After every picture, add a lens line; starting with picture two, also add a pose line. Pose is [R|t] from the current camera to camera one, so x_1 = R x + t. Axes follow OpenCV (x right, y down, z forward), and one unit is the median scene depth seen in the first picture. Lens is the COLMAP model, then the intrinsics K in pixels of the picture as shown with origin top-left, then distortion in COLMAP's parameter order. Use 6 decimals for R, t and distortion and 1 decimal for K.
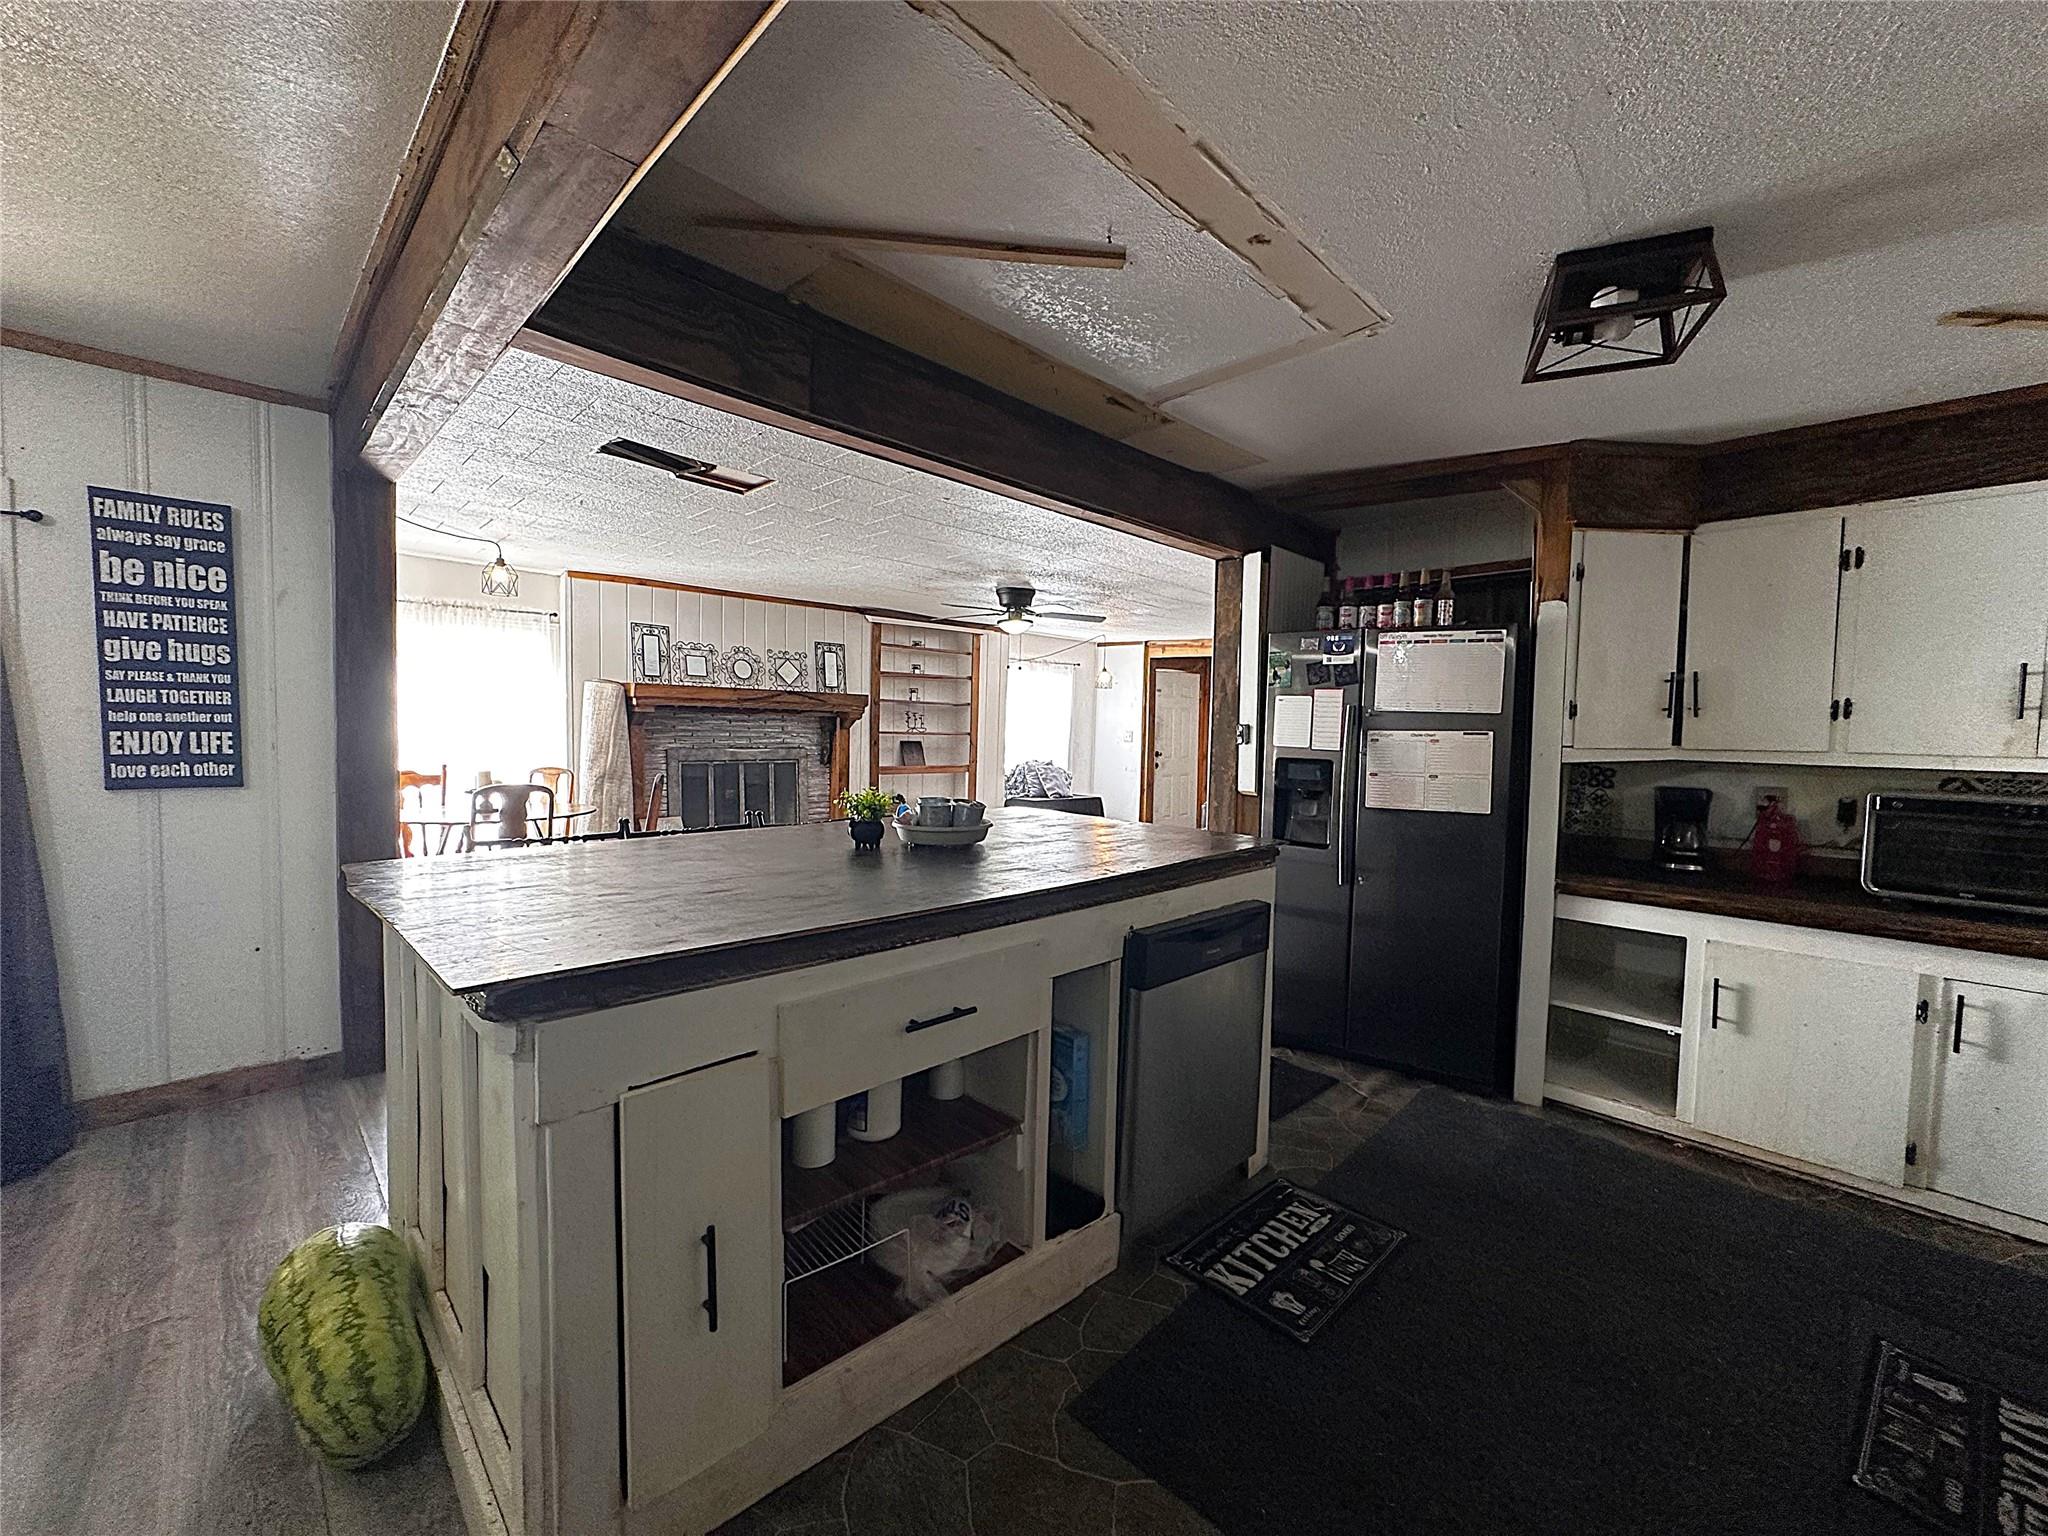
lens RADIAL K [[823.8, 0, 1023.0], [0, 823.8, 763.6], [0, 0, 1]] dist [-0.007833, 0.000220]
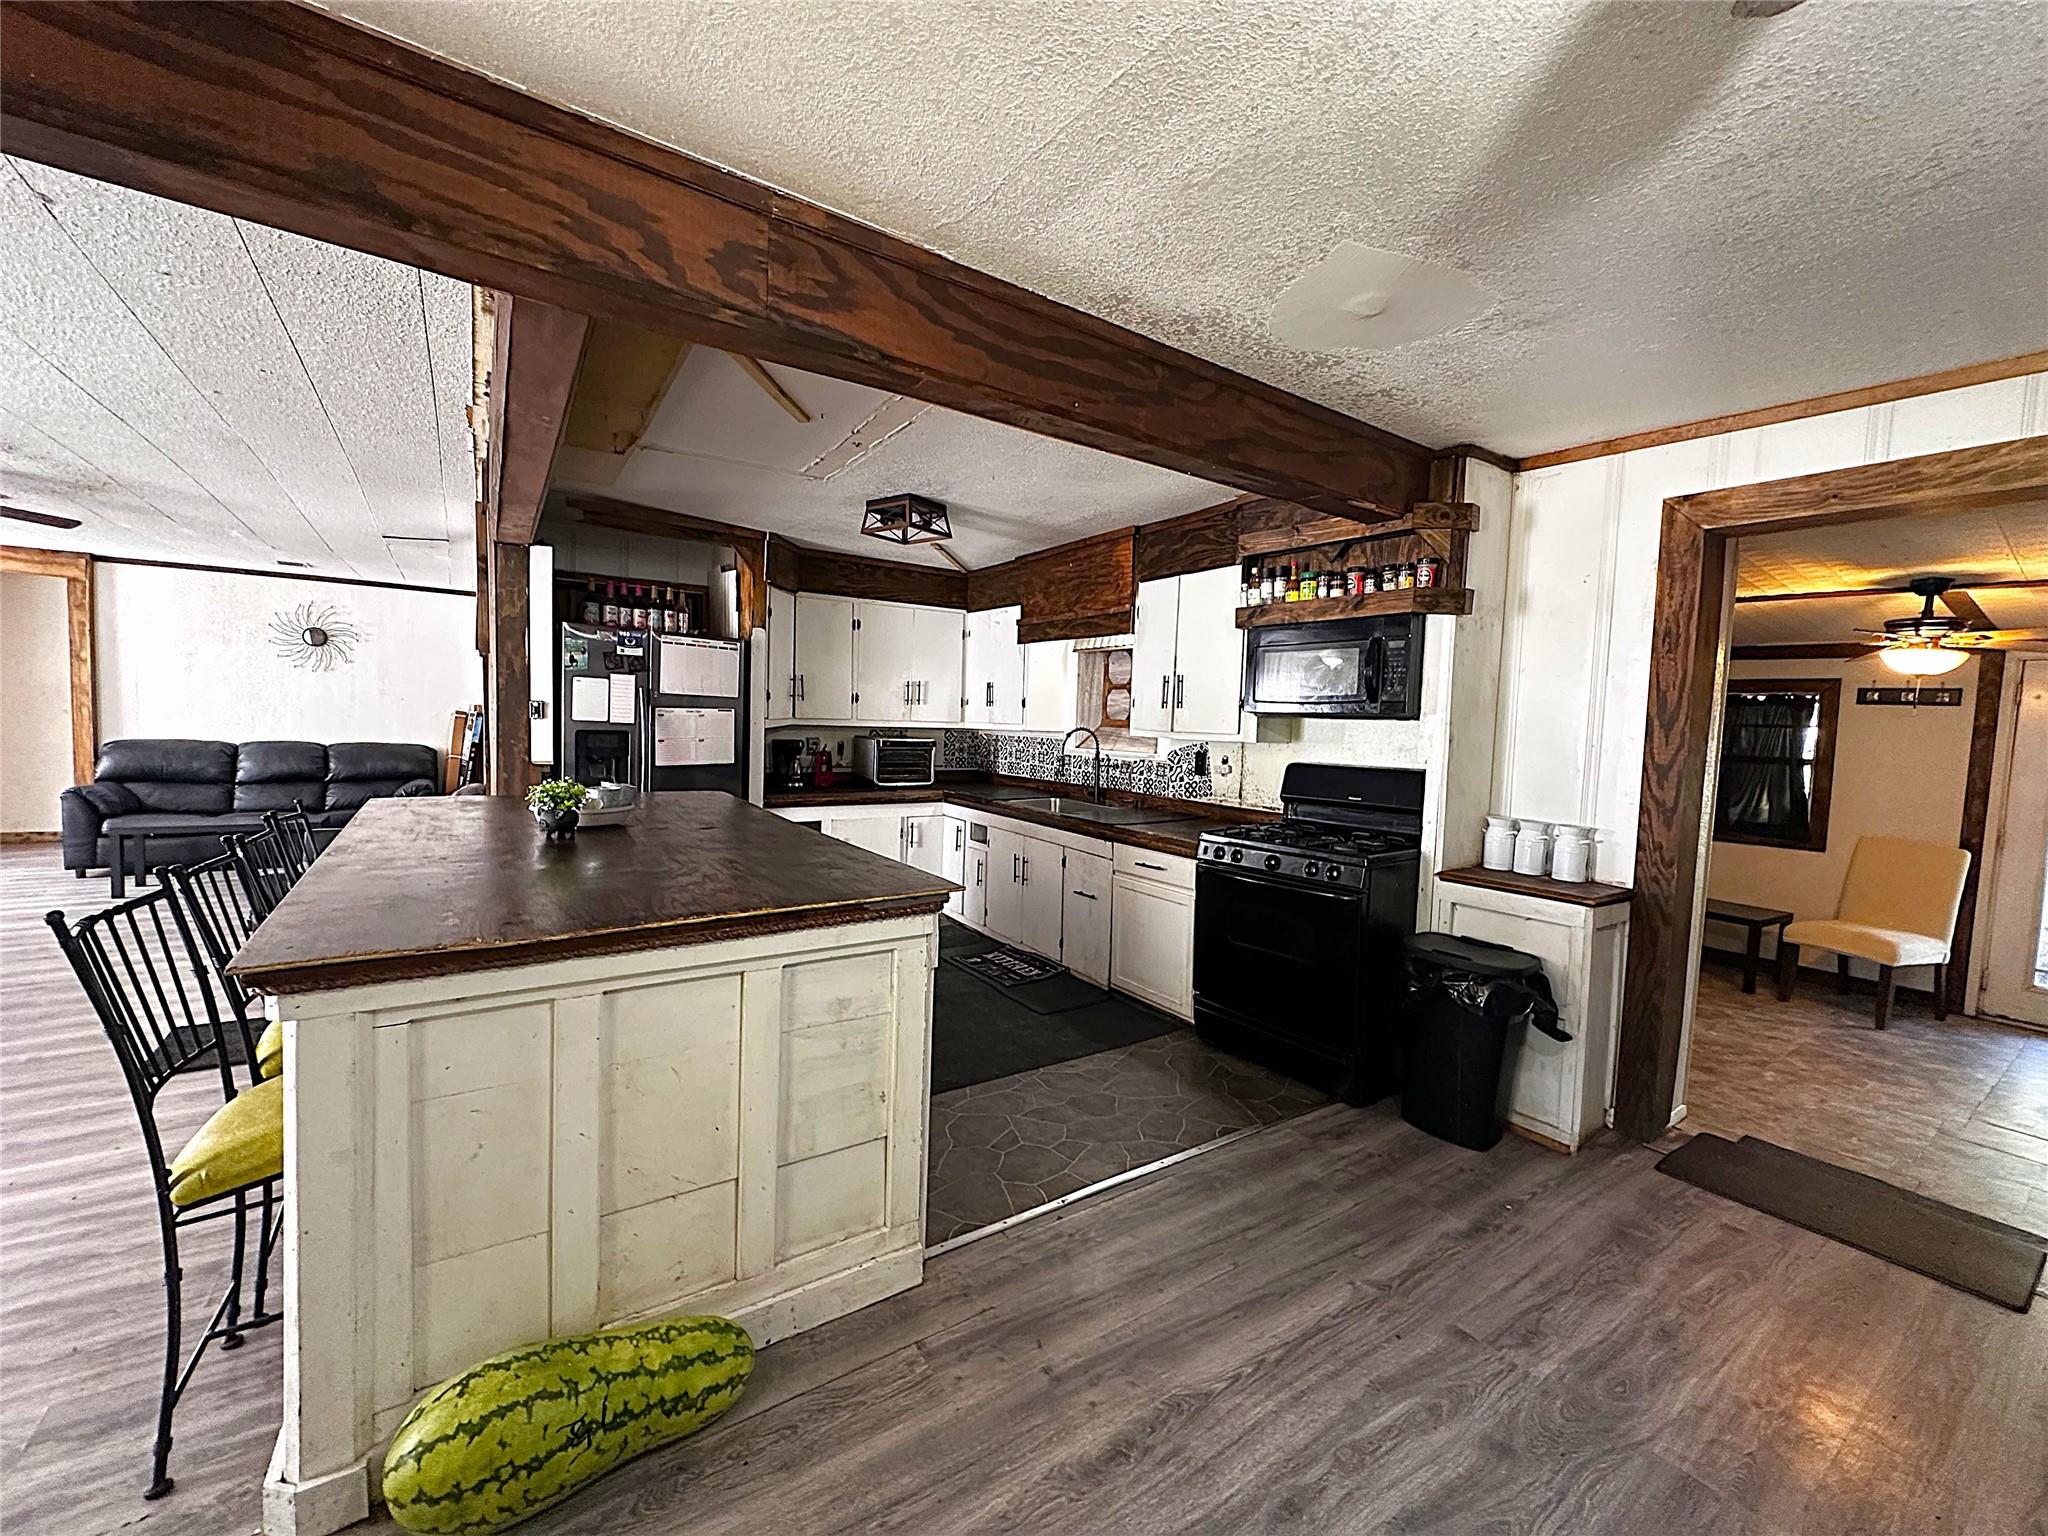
lens RADIAL K [[823.8, 0, 1024.6], [0, 823.8, 768.3], [0, 0, 1]] dist [-0.007833, 0.000220]
pose [[0.181838, -0.078426, 0.980196, -0.499214], [0.016574, 0.996917, 0.076689, -0.021873], [-0.983189, 0.002300, 0.182577, 0.110476]]
